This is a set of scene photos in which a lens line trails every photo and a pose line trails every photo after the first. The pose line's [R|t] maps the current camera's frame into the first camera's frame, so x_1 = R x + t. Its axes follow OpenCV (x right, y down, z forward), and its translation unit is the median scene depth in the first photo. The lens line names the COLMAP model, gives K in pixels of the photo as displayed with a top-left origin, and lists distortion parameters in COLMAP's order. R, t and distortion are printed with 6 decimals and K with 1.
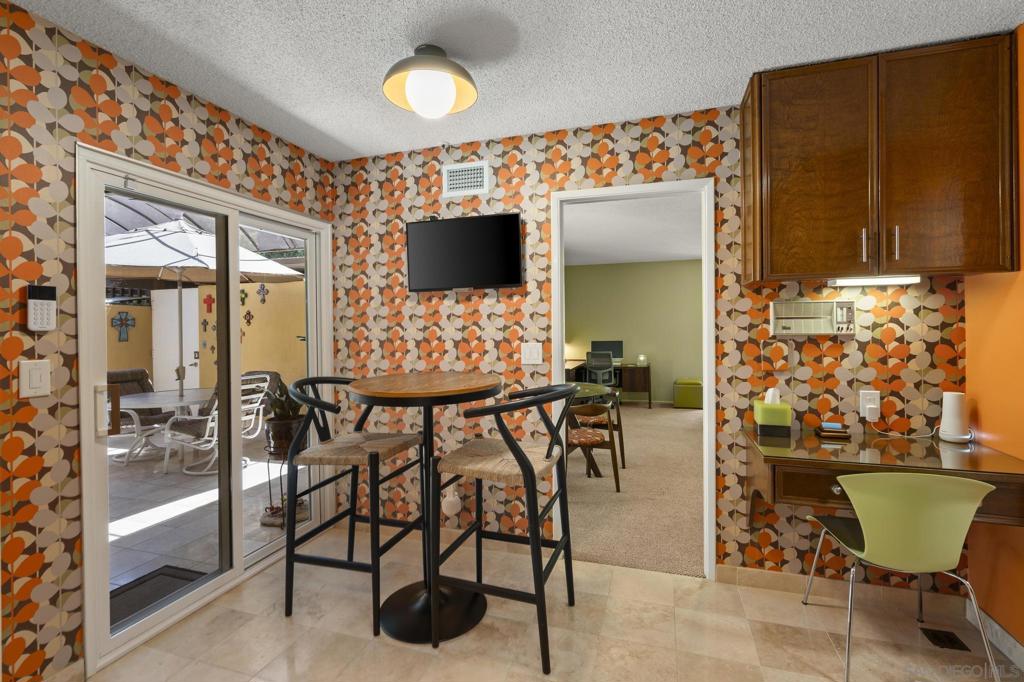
lens RADIAL K [[464.1, 0, 512.9], [0, 464.1, 325.8], [0, 0, 1]] dist [-0.000080, 0.000894]
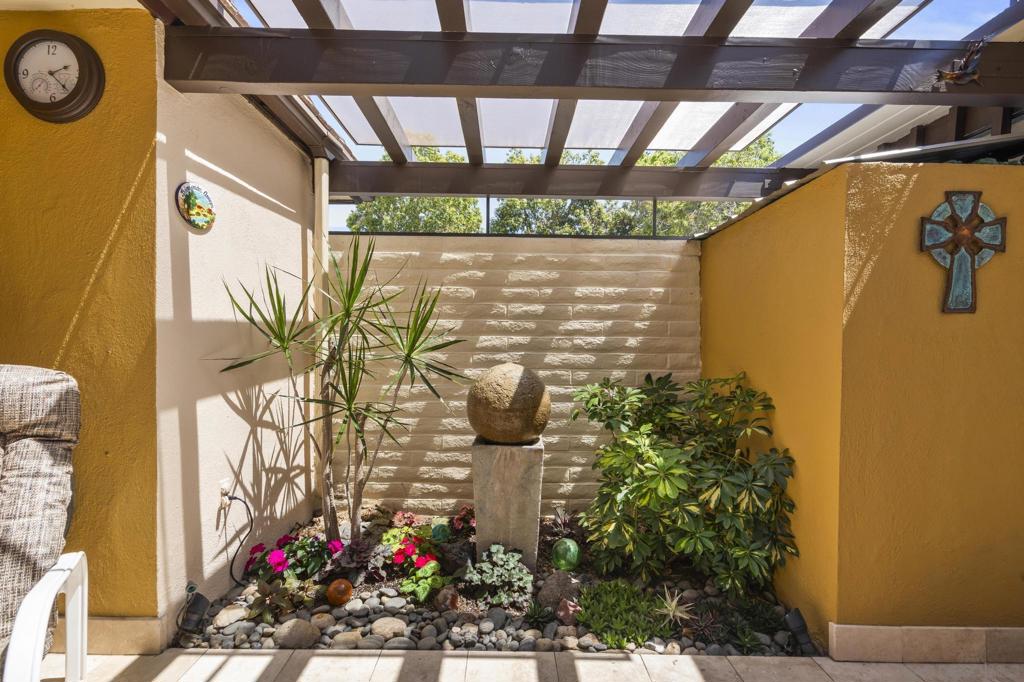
lens RADIAL K [[461.9, 0, 510.7], [0, 461.9, 344.3], [0, 0, 1]] dist [-0.000464, 0.000271]
pose [[0.308517, 0.029560, -0.950759, -0.718086], [-0.016195, 0.999535, 0.025821, 0.051171], [0.951081, 0.007431, 0.308852, 0.738381]]
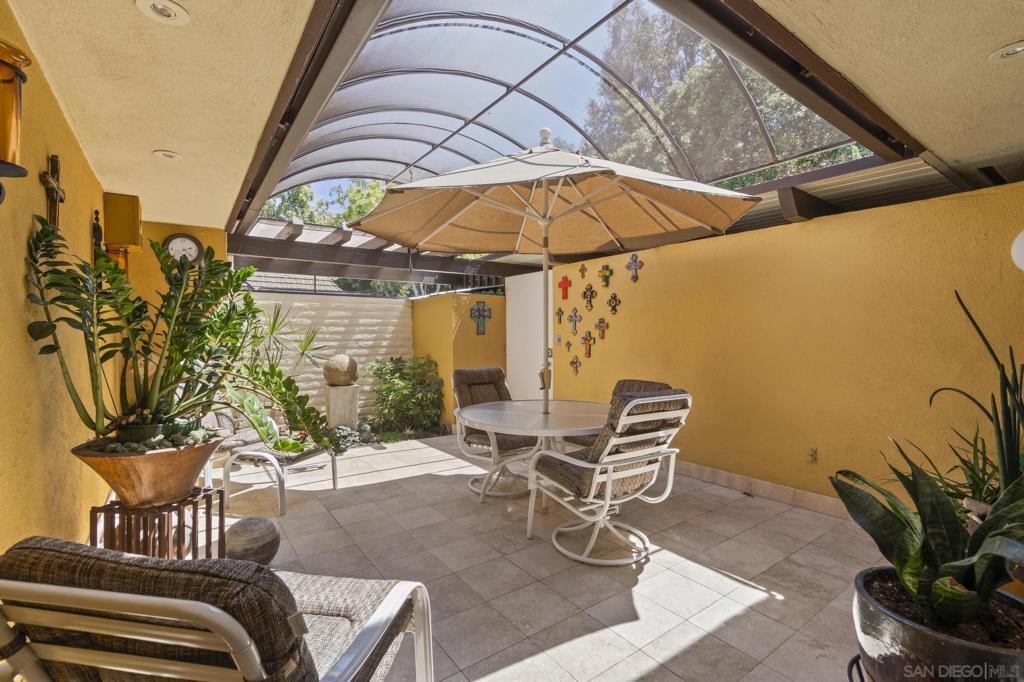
lens RADIAL K [[461.9, 0, 510.7], [0, 461.9, 344.3], [0, 0, 1]] dist [-0.000464, 0.000271]
pose [[0.804199, 0.027264, -0.593734, -0.273736], [-0.008426, 0.999370, 0.034479, 0.022740], [0.594300, -0.022725, 0.803922, 0.330350]]
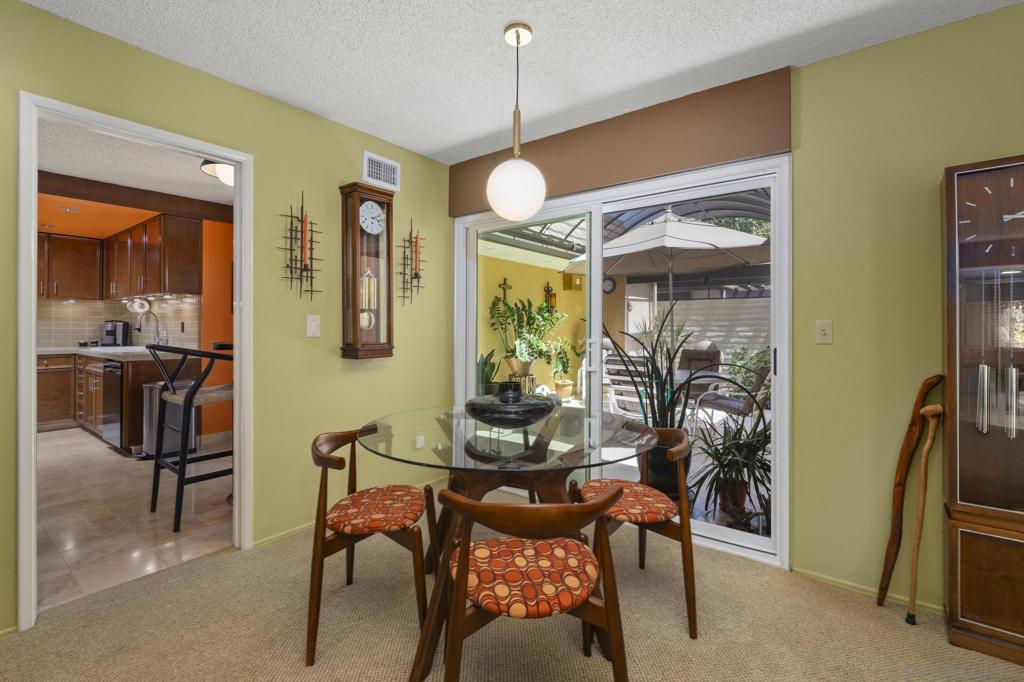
lens RADIAL K [[464.1, 0, 512.9], [0, 464.1, 325.8], [0, 0, 1]] dist [-0.000080, 0.000894]
pose [[-0.339321, 0.008701, -0.940630, 0.313169], [0.002675, 0.999962, 0.008285, 0.022594], [0.940667, 0.000295, -0.339331, 0.778638]]
